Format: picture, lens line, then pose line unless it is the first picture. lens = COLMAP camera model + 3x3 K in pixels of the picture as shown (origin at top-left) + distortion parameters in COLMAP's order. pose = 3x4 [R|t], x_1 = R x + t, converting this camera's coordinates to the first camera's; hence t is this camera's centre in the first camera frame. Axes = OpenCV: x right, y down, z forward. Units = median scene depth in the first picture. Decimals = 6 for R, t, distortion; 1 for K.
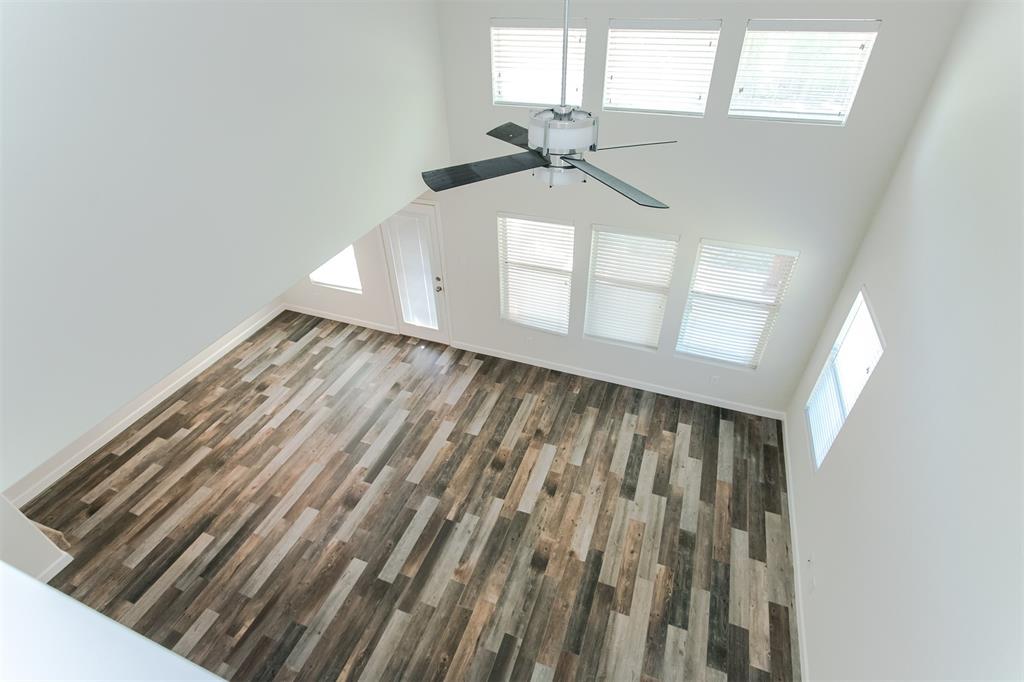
lens RADIAL K [[493.5, 0, 512.2], [0, 493.5, 340.5], [0, 0, 1]] dist [-0.004446, 0.000348]
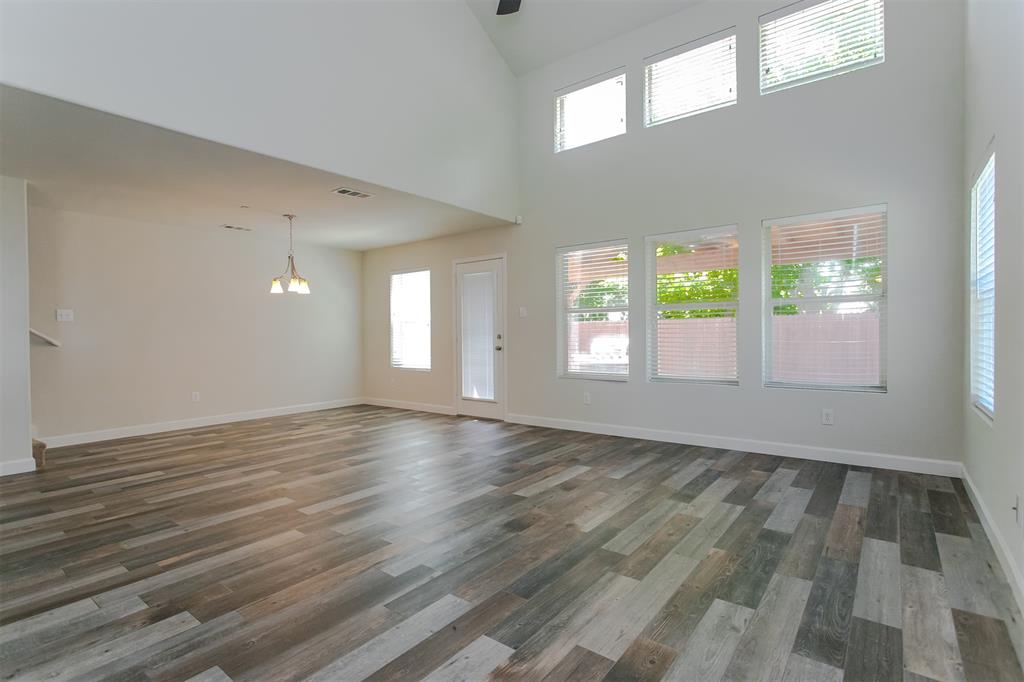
lens RADIAL K [[493.5, 0, 511.8], [0, 493.5, 339.1], [0, 0, 1]] dist [-0.004446, 0.000348]
pose [[0.954984, 0.012937, -0.296376, 0.237821], [-0.186392, 0.803394, -0.565523, 0.622487], [0.230791, 0.595307, 0.769640, 0.361549]]
